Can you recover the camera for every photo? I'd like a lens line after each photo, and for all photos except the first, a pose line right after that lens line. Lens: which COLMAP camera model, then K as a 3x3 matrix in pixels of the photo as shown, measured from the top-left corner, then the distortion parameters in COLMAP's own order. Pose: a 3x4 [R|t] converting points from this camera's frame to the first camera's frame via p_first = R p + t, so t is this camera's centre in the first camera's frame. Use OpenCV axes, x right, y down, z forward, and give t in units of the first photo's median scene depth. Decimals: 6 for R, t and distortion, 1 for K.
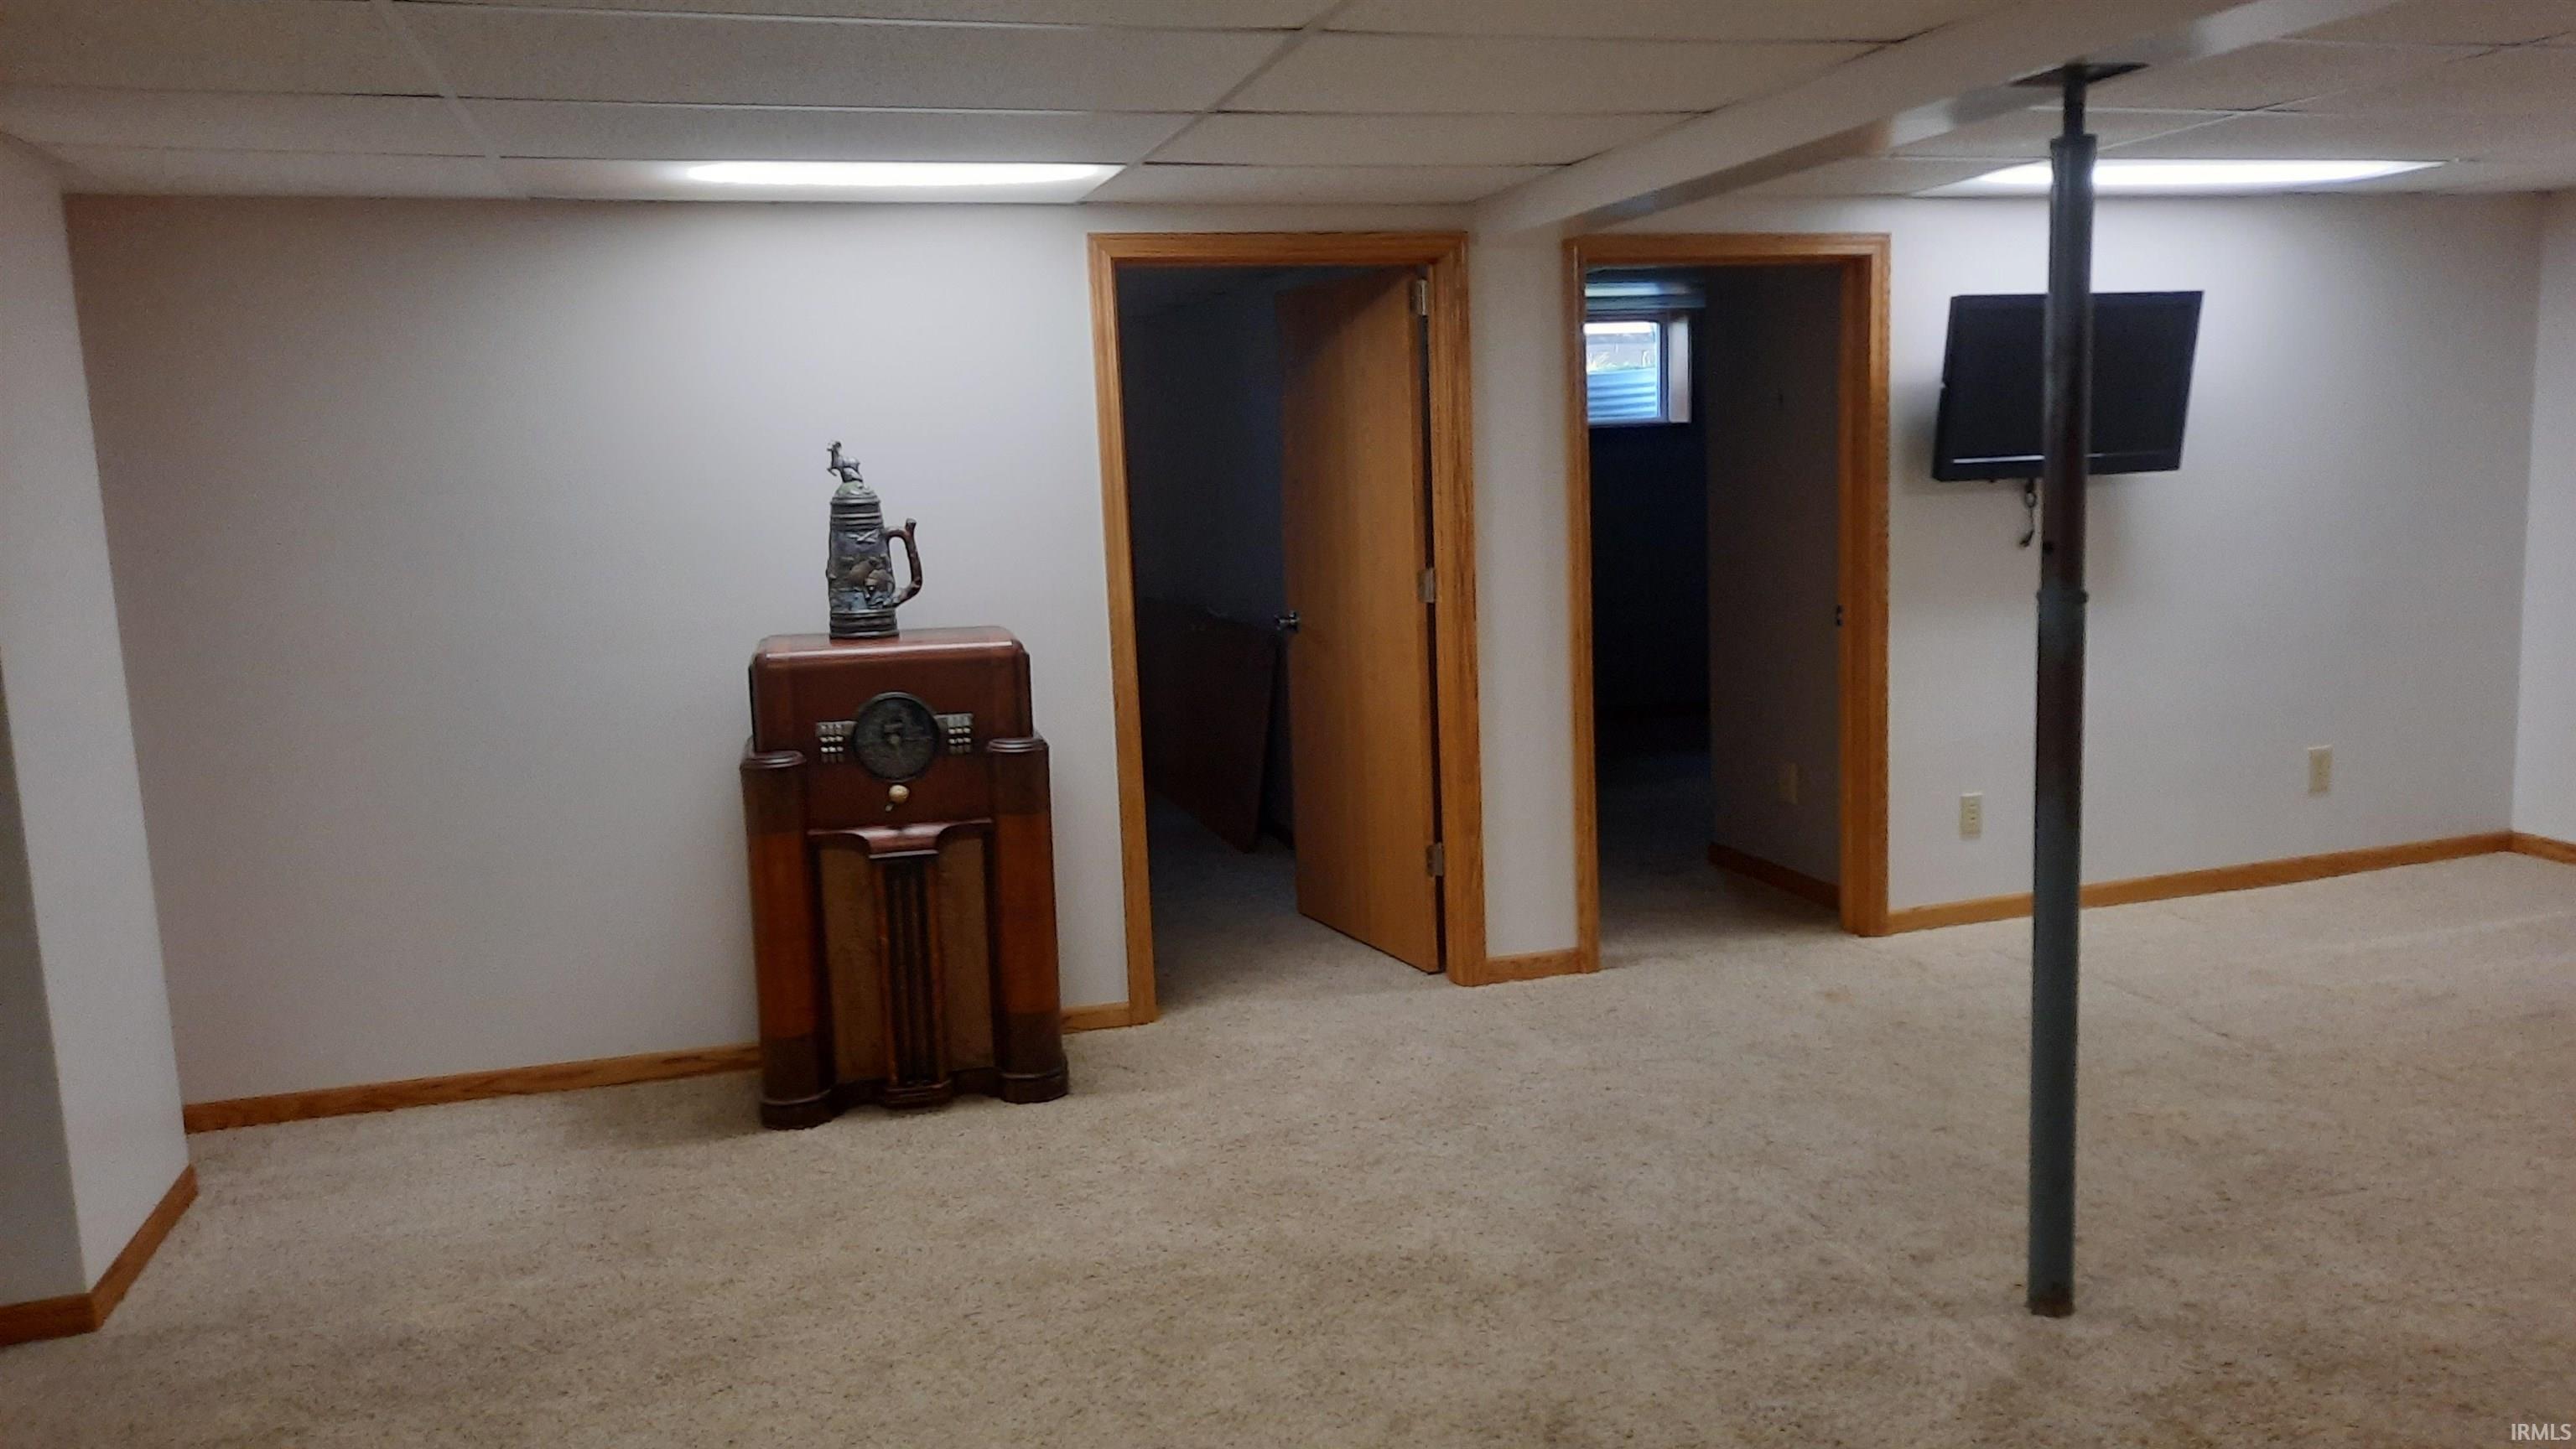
lens RADIAL K [[1861.2, 0, 1314.2], [0, 1861.2, 736.4], [0, 0, 1]] dist [0.055715, -0.076551]
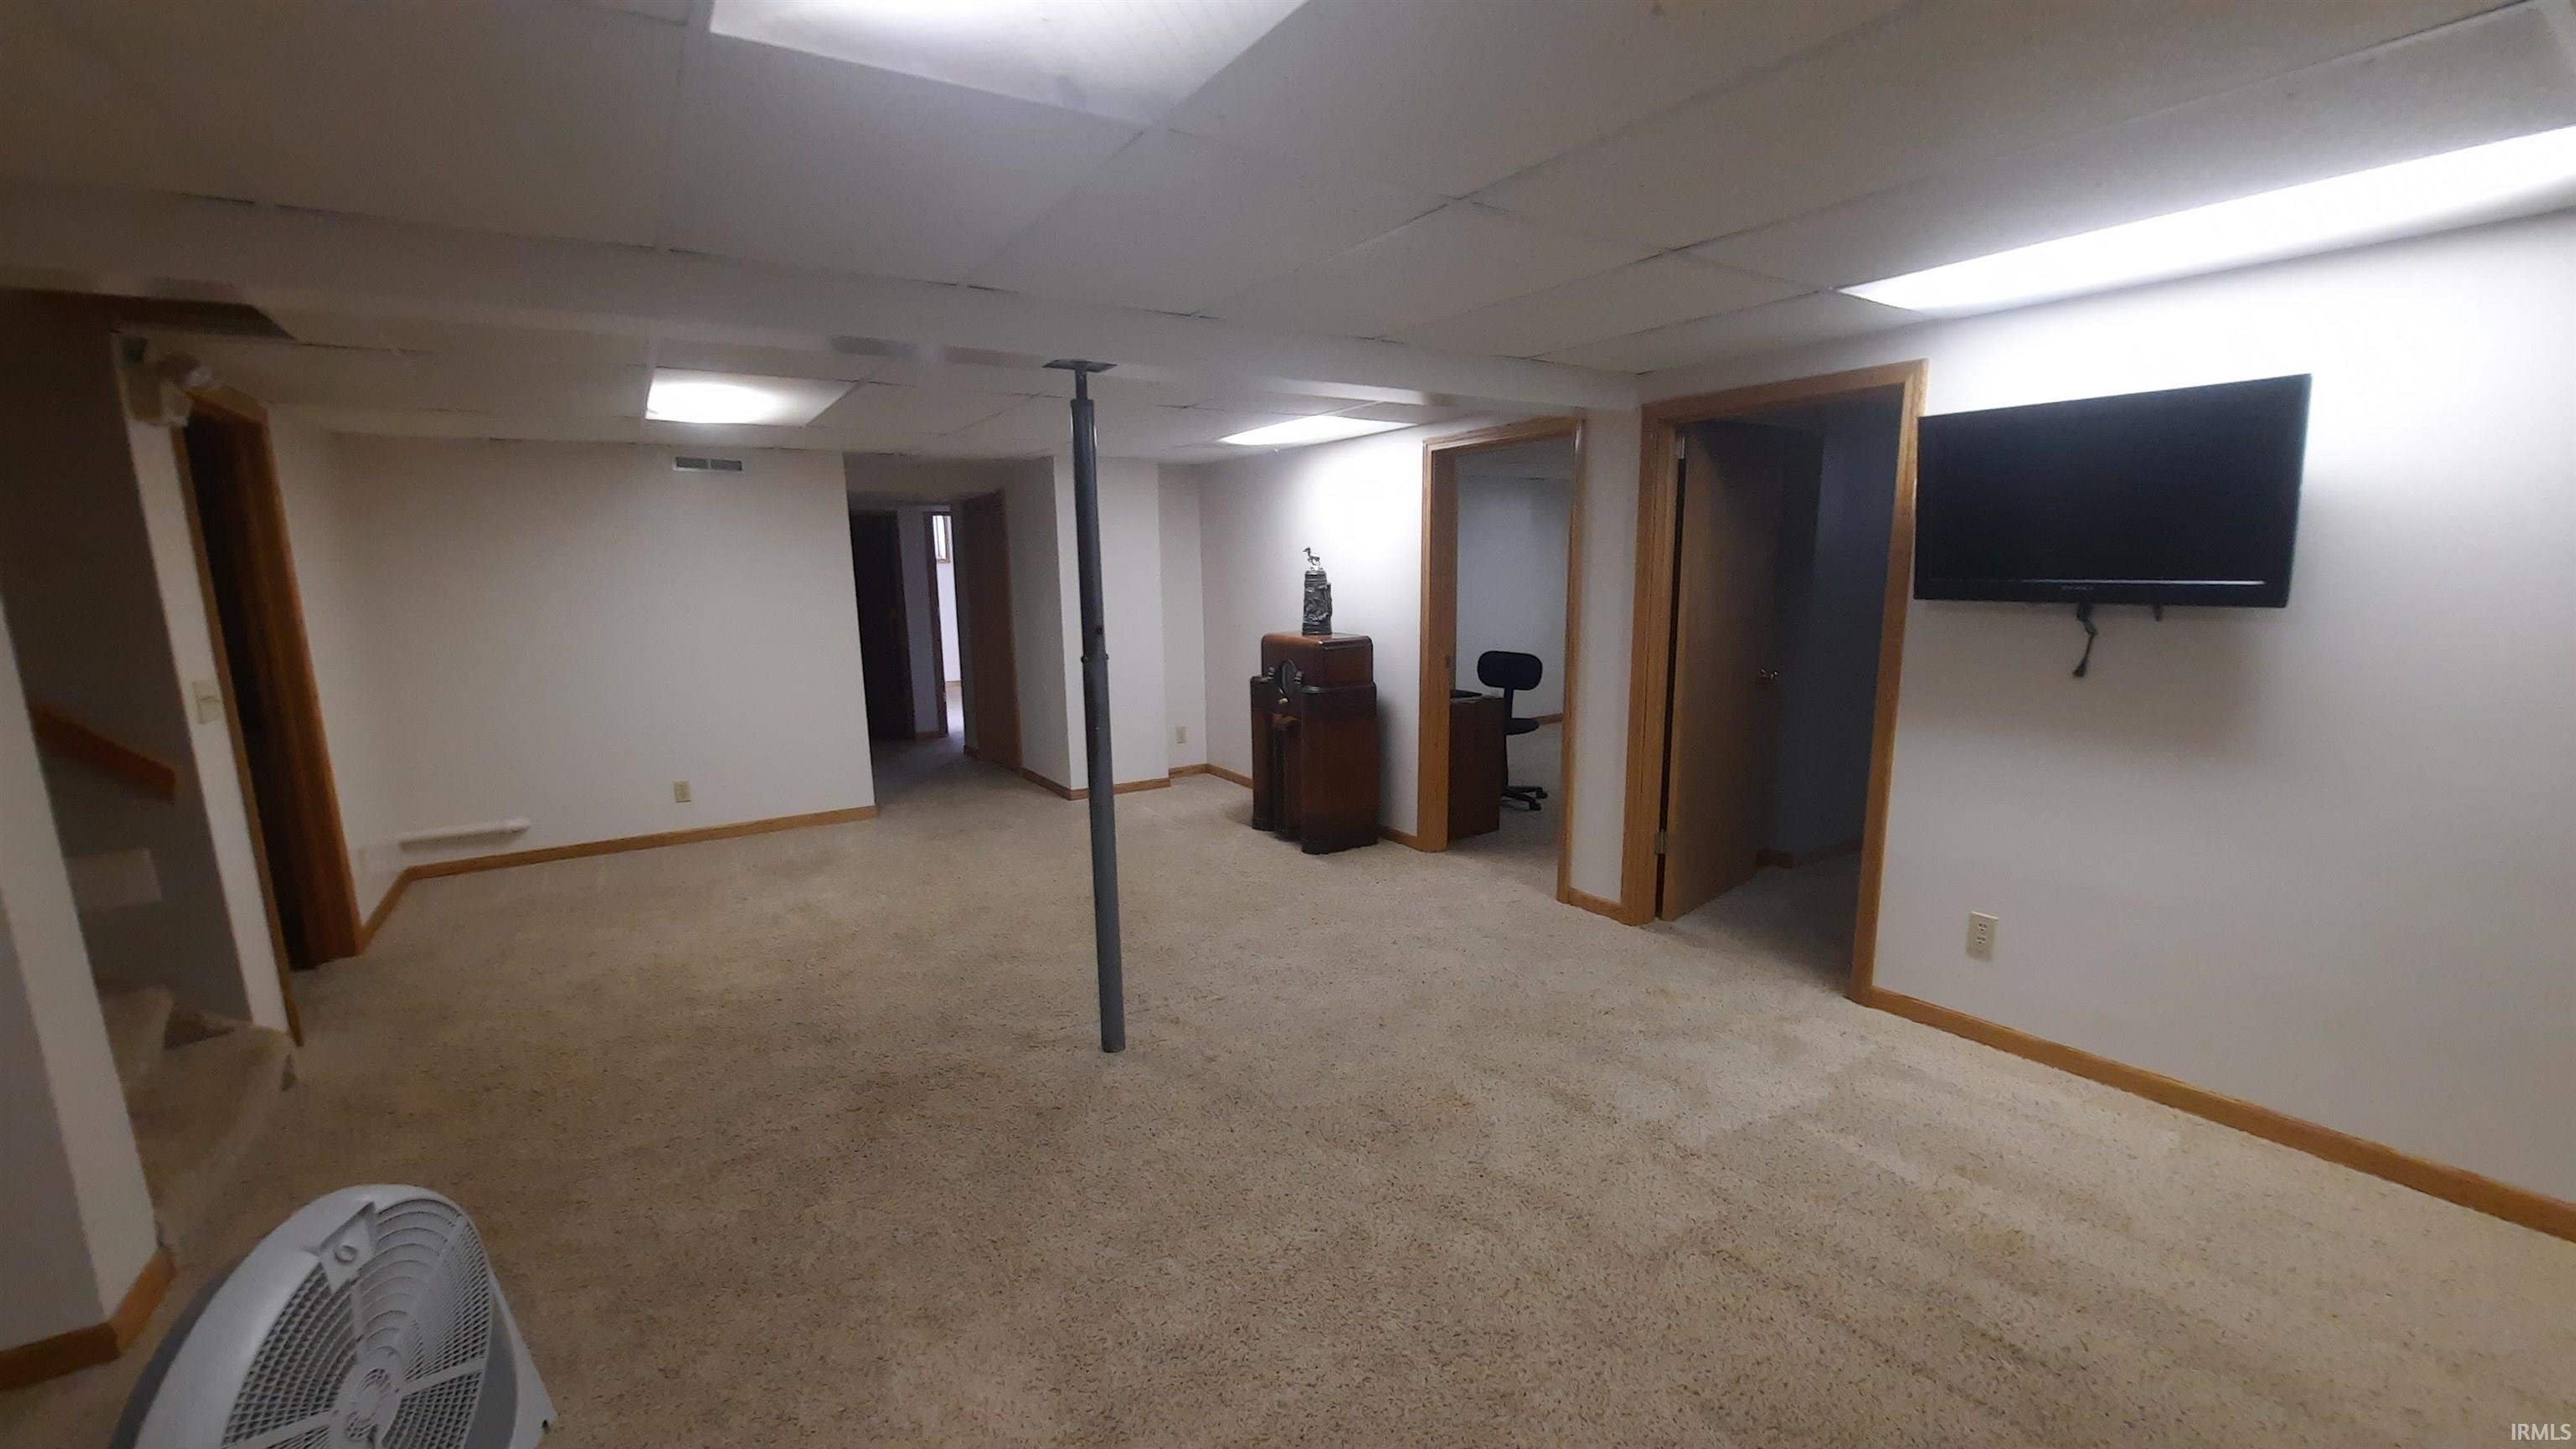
lens RADIAL K [[1008.9, 0, 1294.4], [0, 1008.9, 752.5], [0, 0, 1]] dist [-0.016835, 0.000014]
pose [[0.289948, 0.209650, -0.933797, 0.917314], [-0.136163, 0.974822, 0.176582, -0.124756], [0.947307, 0.075949, 0.311195, 0.605353]]
